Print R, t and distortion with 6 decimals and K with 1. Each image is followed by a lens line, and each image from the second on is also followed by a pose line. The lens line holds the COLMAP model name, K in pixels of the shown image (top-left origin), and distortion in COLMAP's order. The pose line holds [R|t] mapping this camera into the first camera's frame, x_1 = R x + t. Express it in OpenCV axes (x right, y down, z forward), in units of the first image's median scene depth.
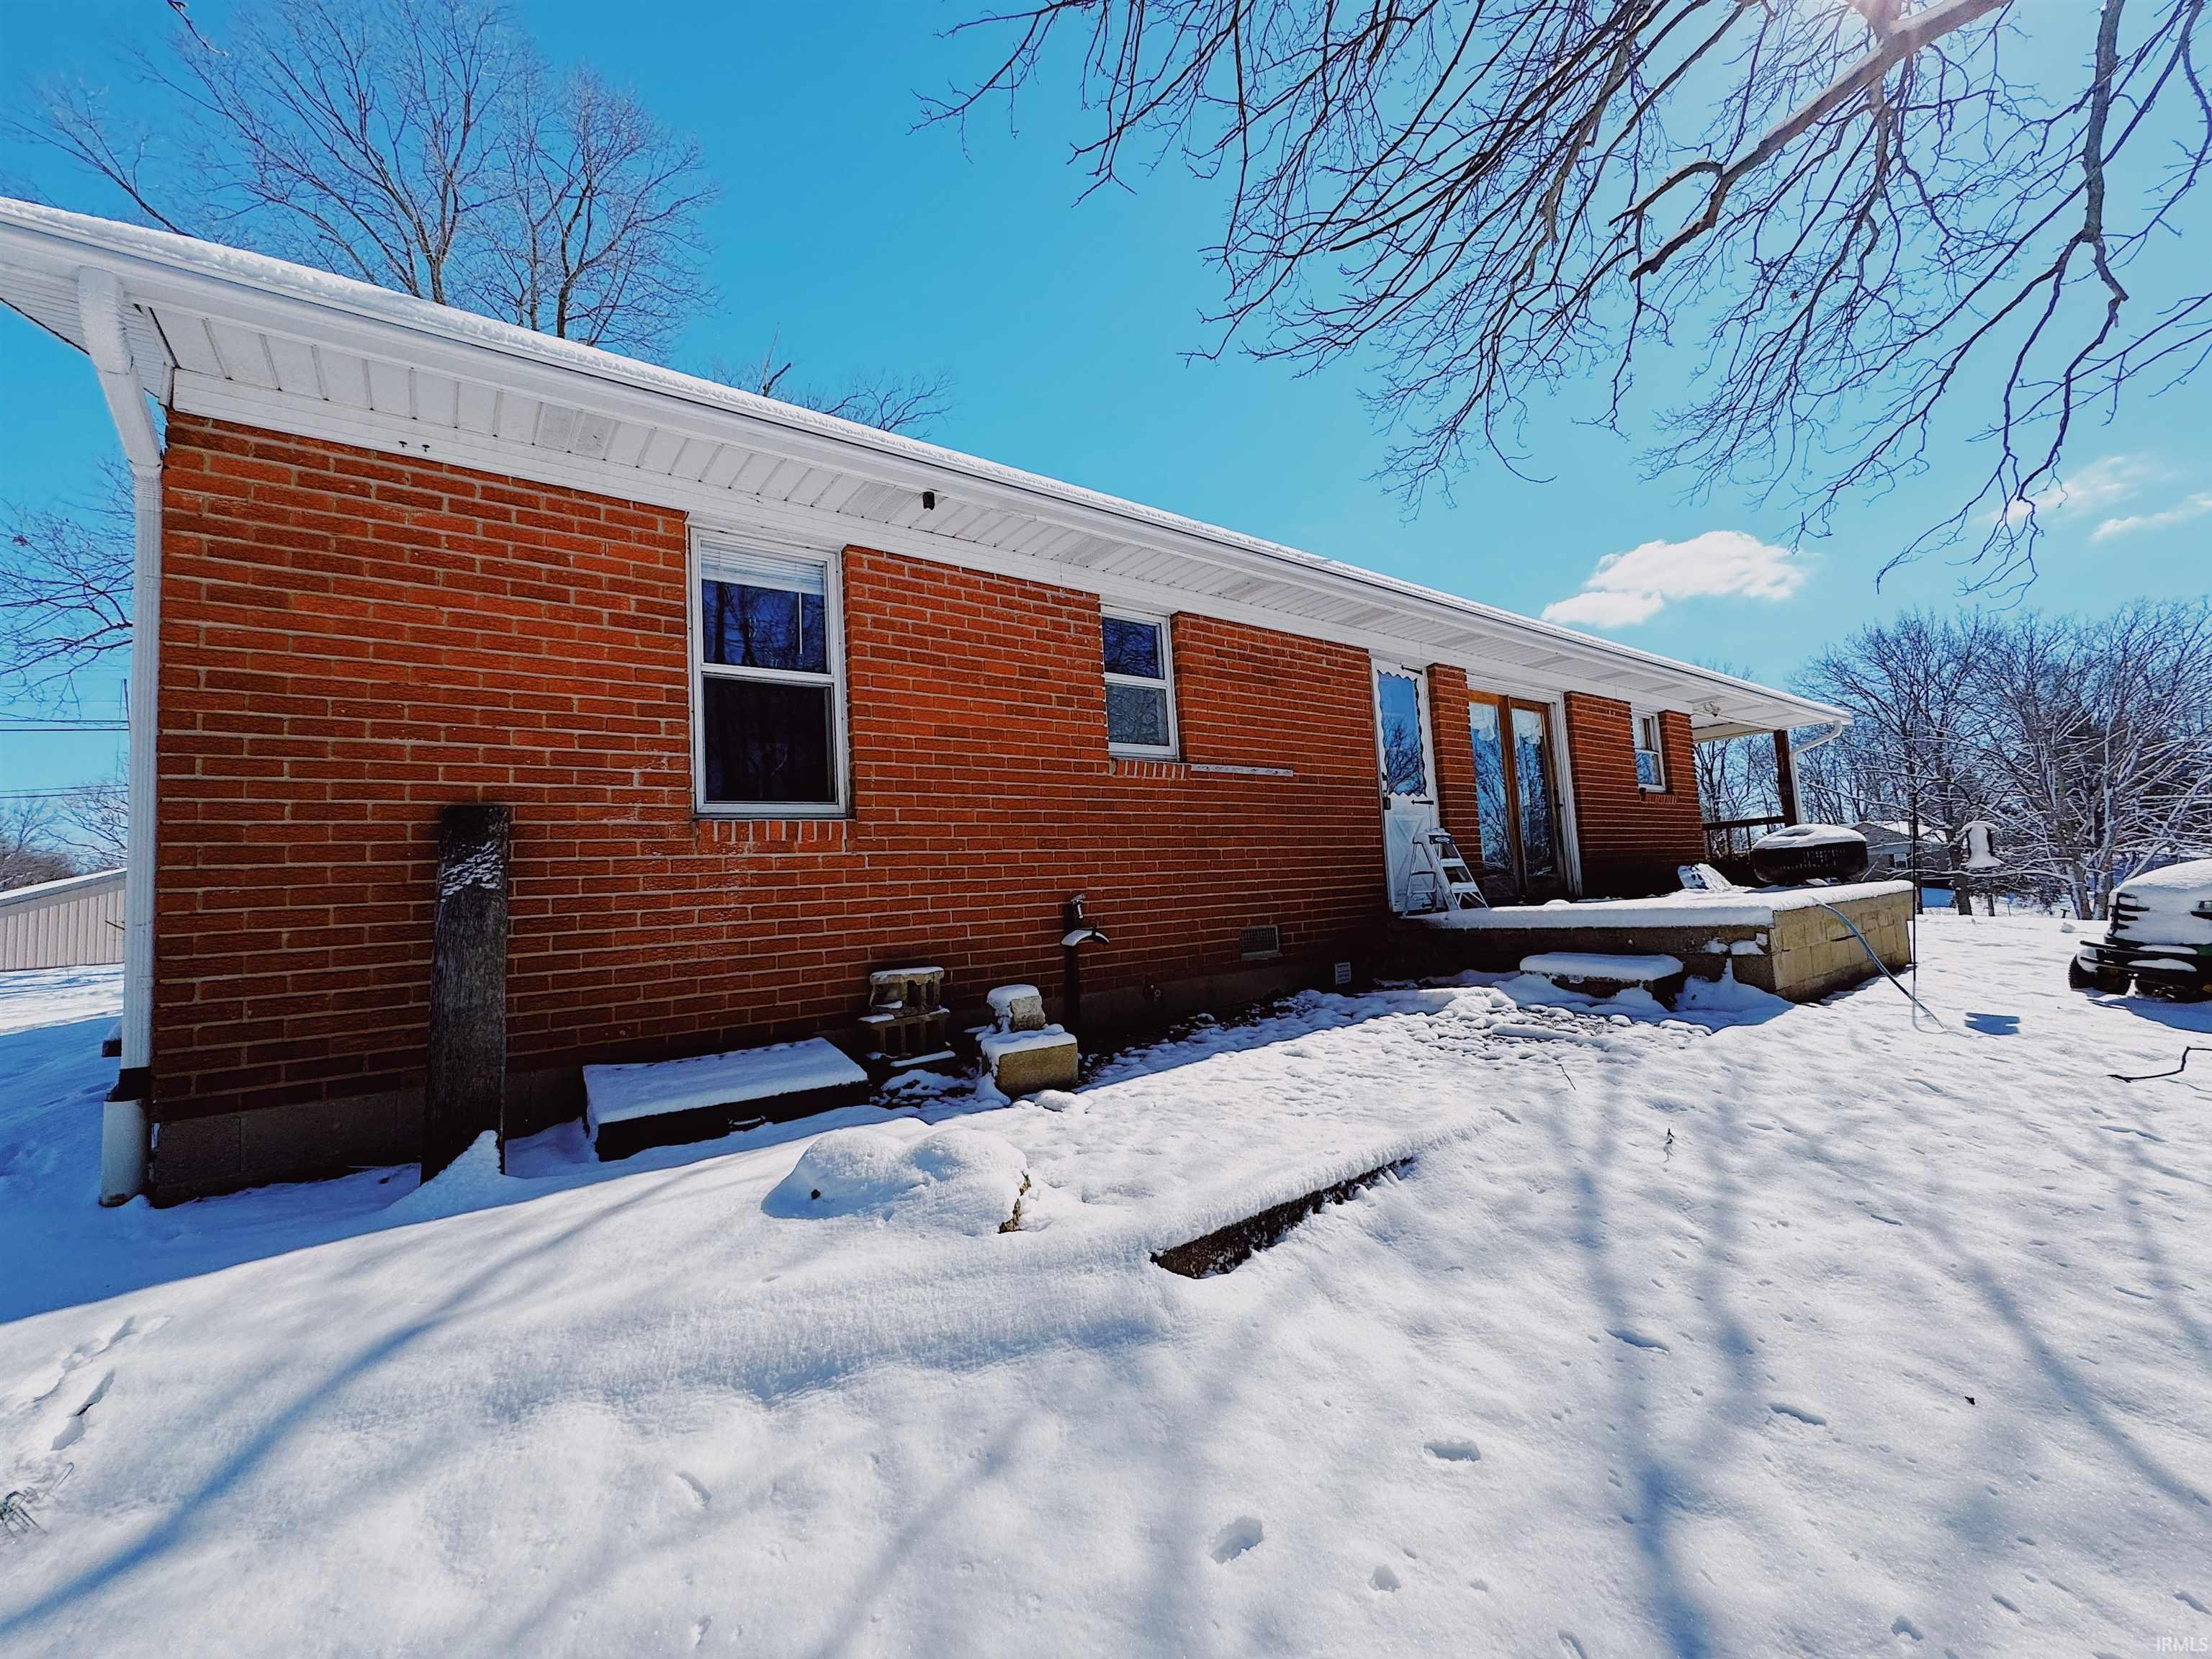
lens RADIAL K [[880.3, 0, 1105.2], [0, 880.3, 832.7], [0, 0, 1]] dist [-0.002722, 0.000347]
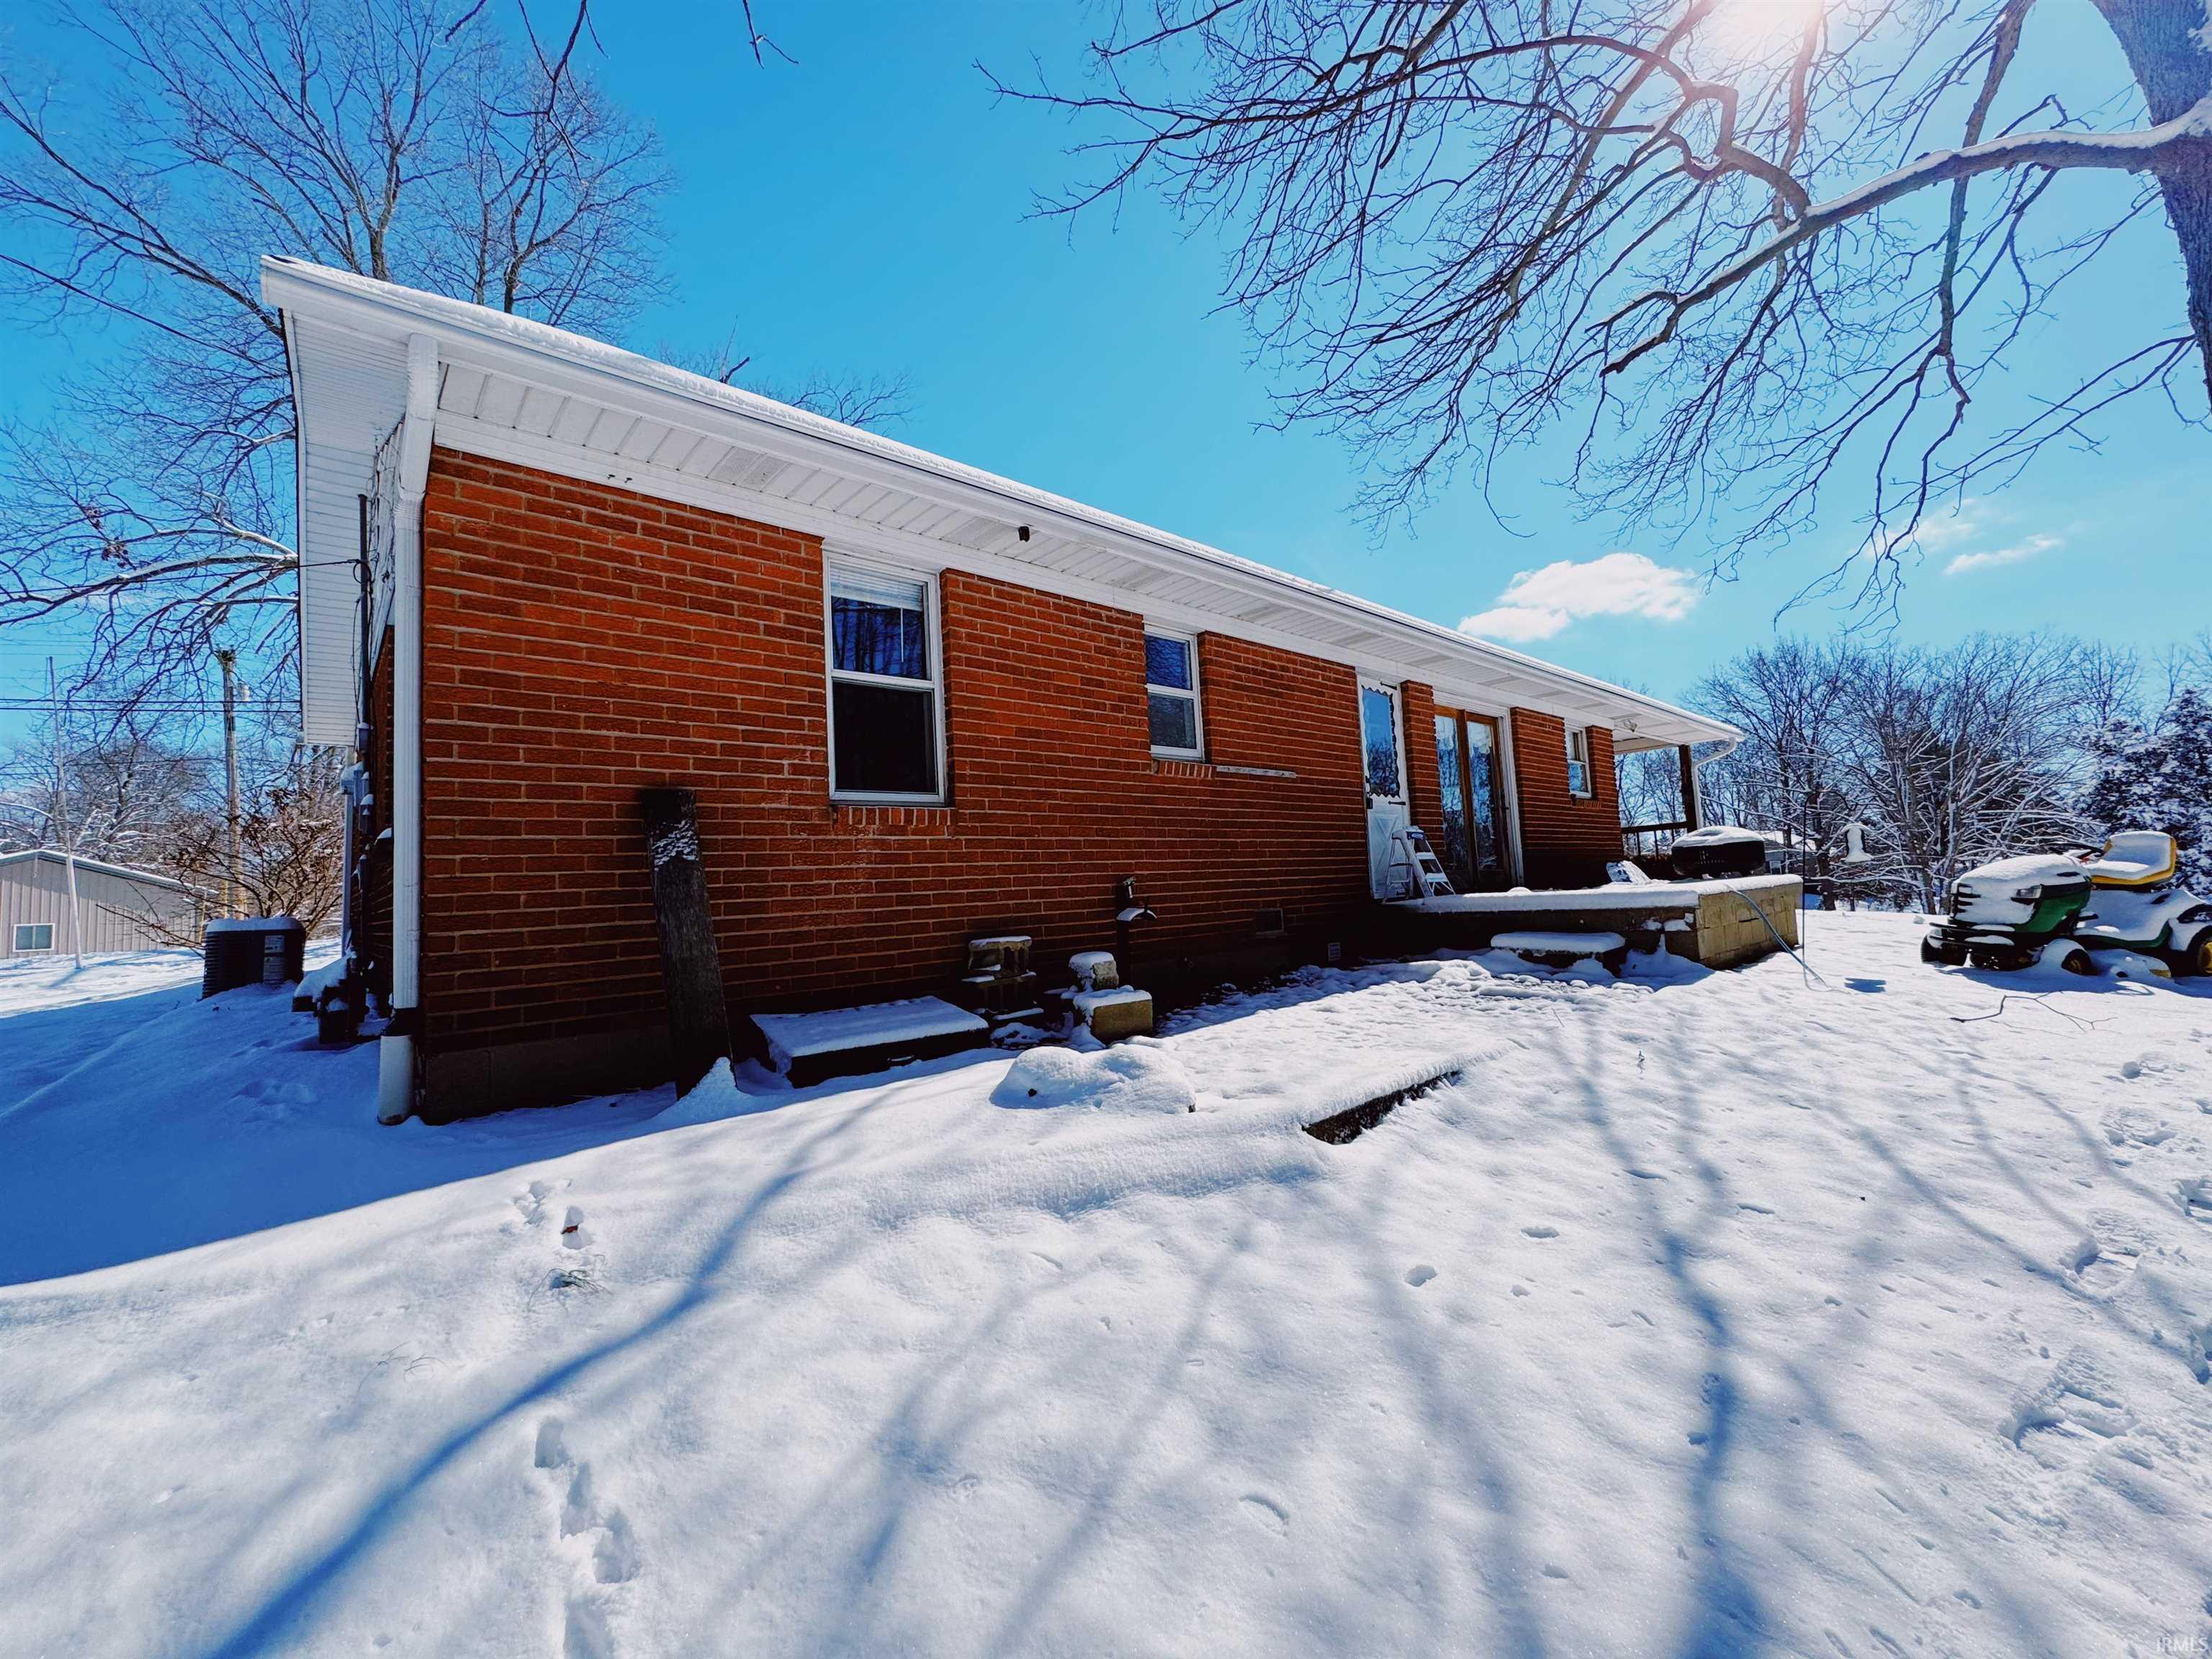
lens RADIAL K [[880.3, 0, 1105.7], [0, 880.3, 834.3], [0, 0, 1]] dist [-0.002722, 0.000347]
pose [[0.996300, 0.011314, 0.085192, -0.170277], [-0.011337, 0.999936, -0.000219, 0.015956], [-0.085189, -0.000747, 0.996364, -0.149623]]
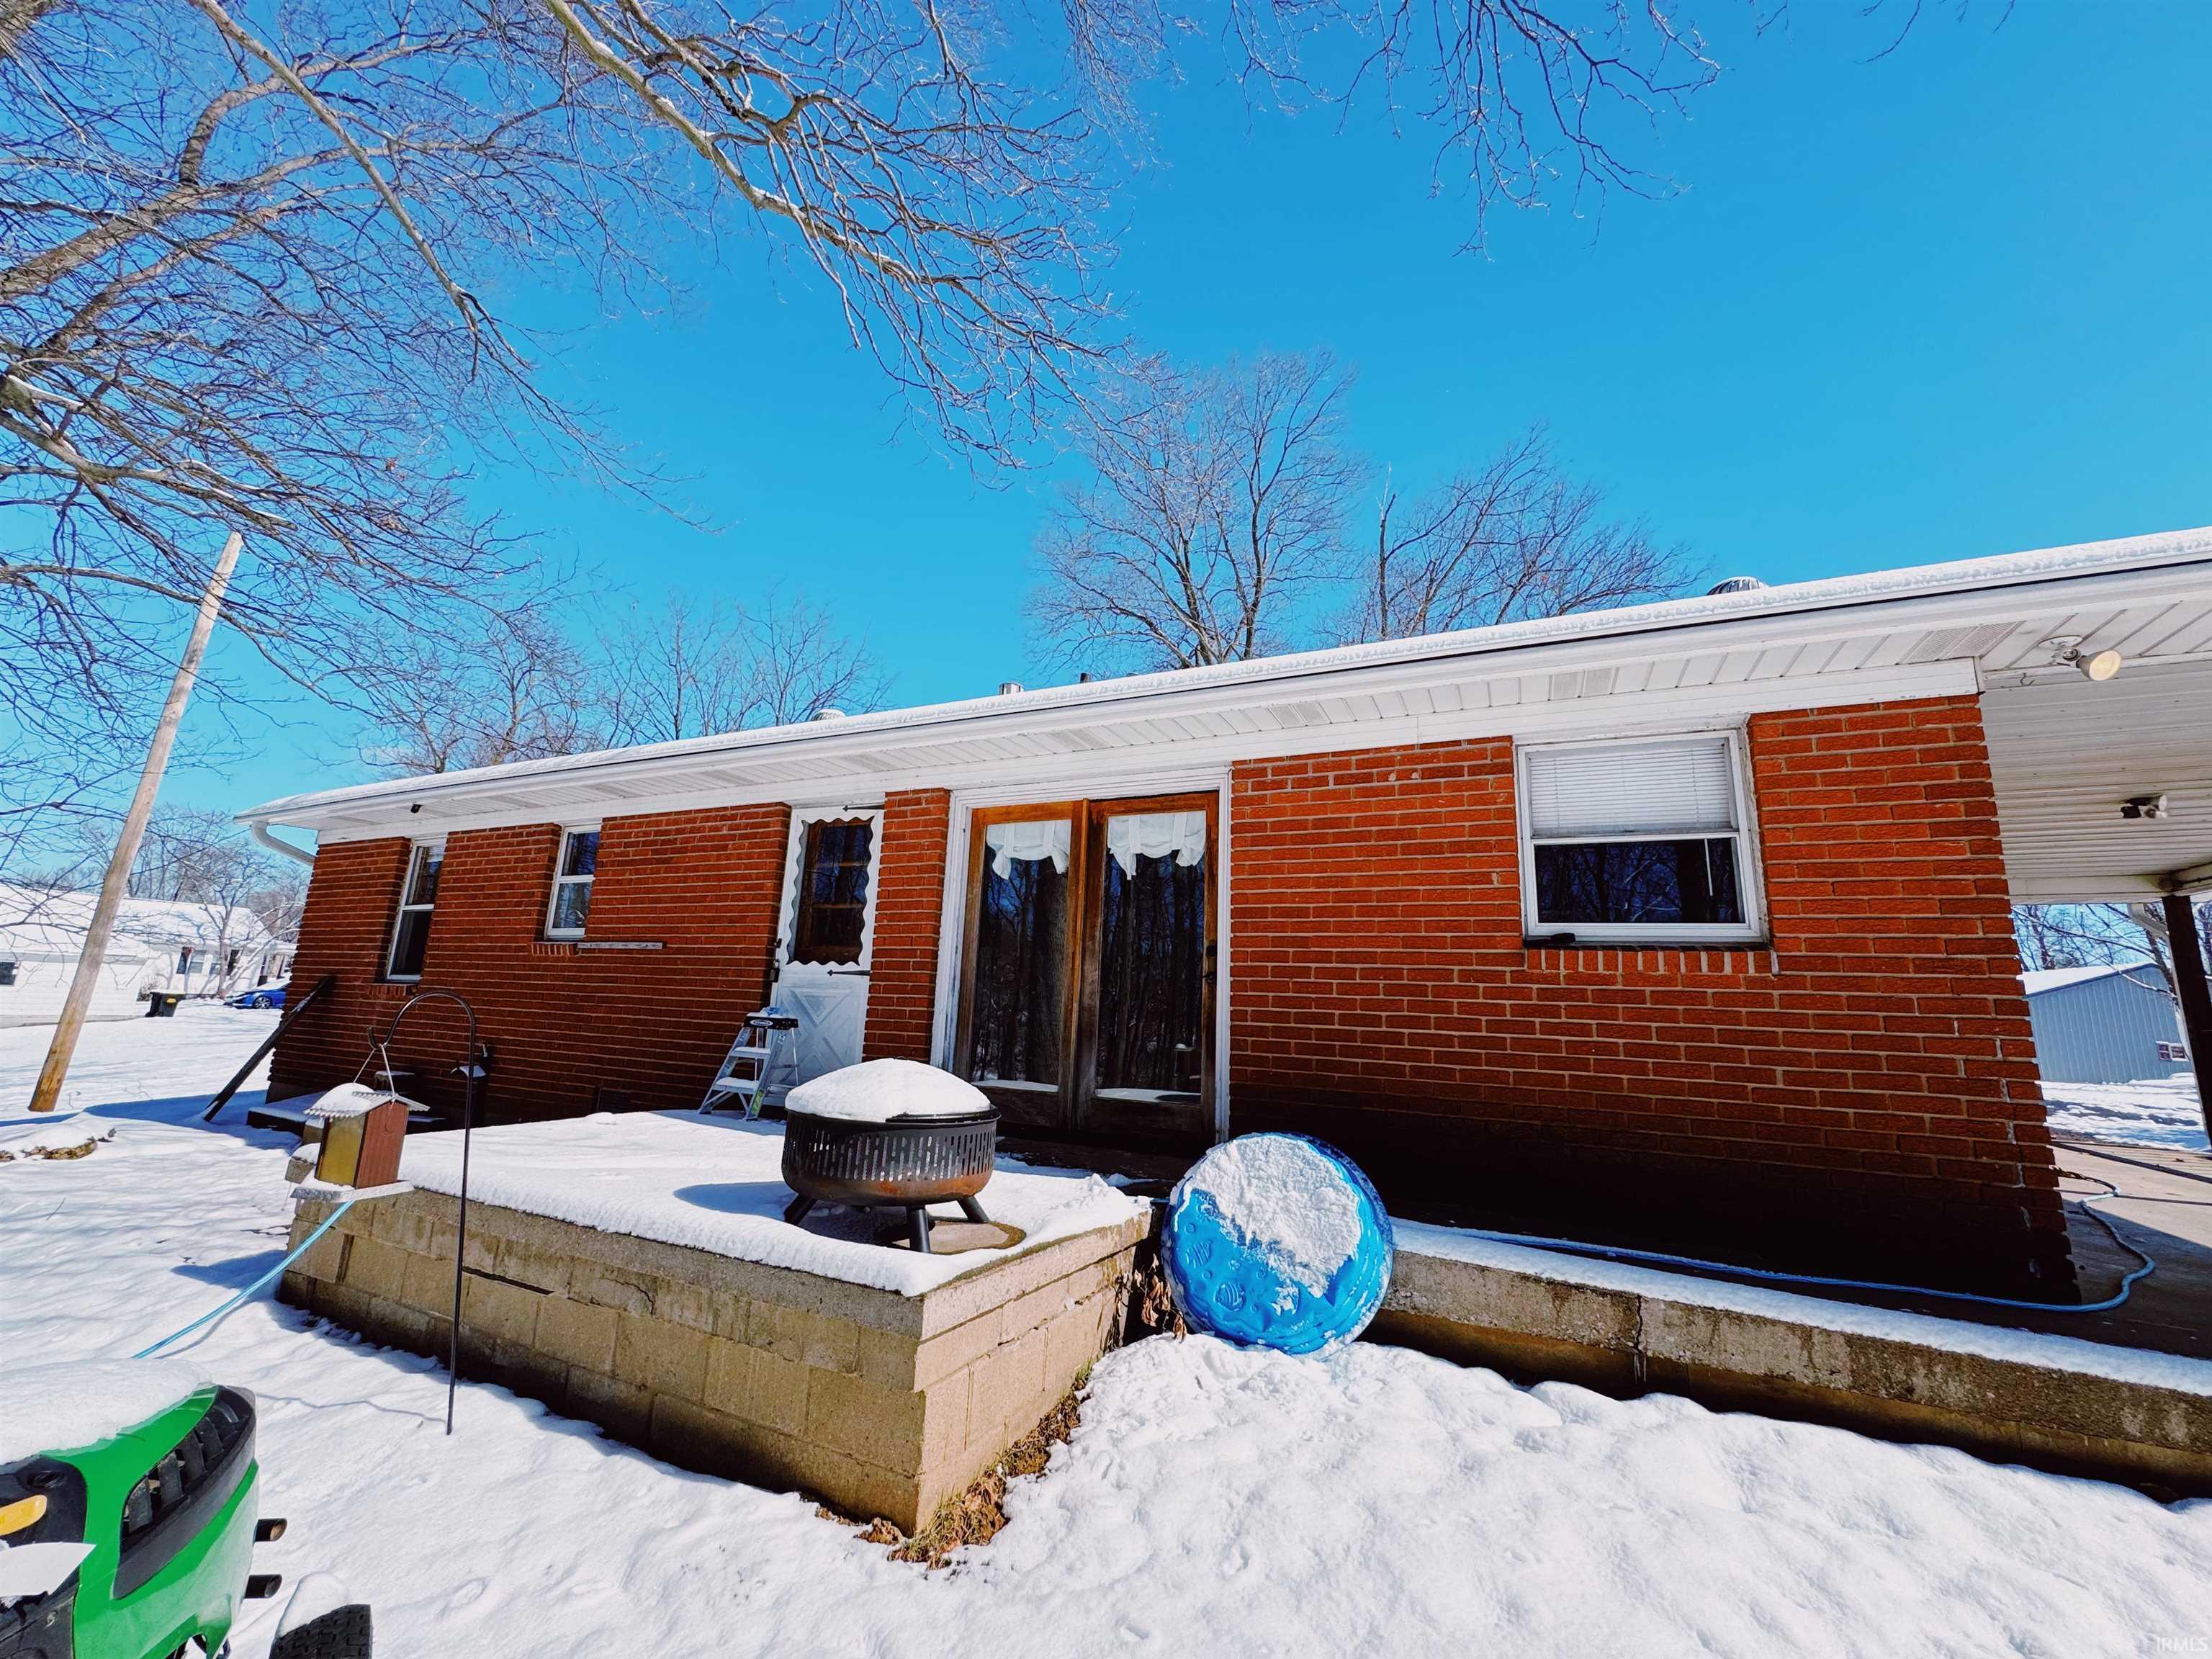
lens RADIAL K [[880.3, 0, 1110.0], [0, 880.3, 831.4], [0, 0, 1]] dist [-0.002722, 0.000347]
pose [[0.451442, -0.111551, -0.885300, 1.859528], [-0.004692, 0.991844, -0.127368, -0.095821], [0.892288, 0.061653, 0.447236, 1.332653]]
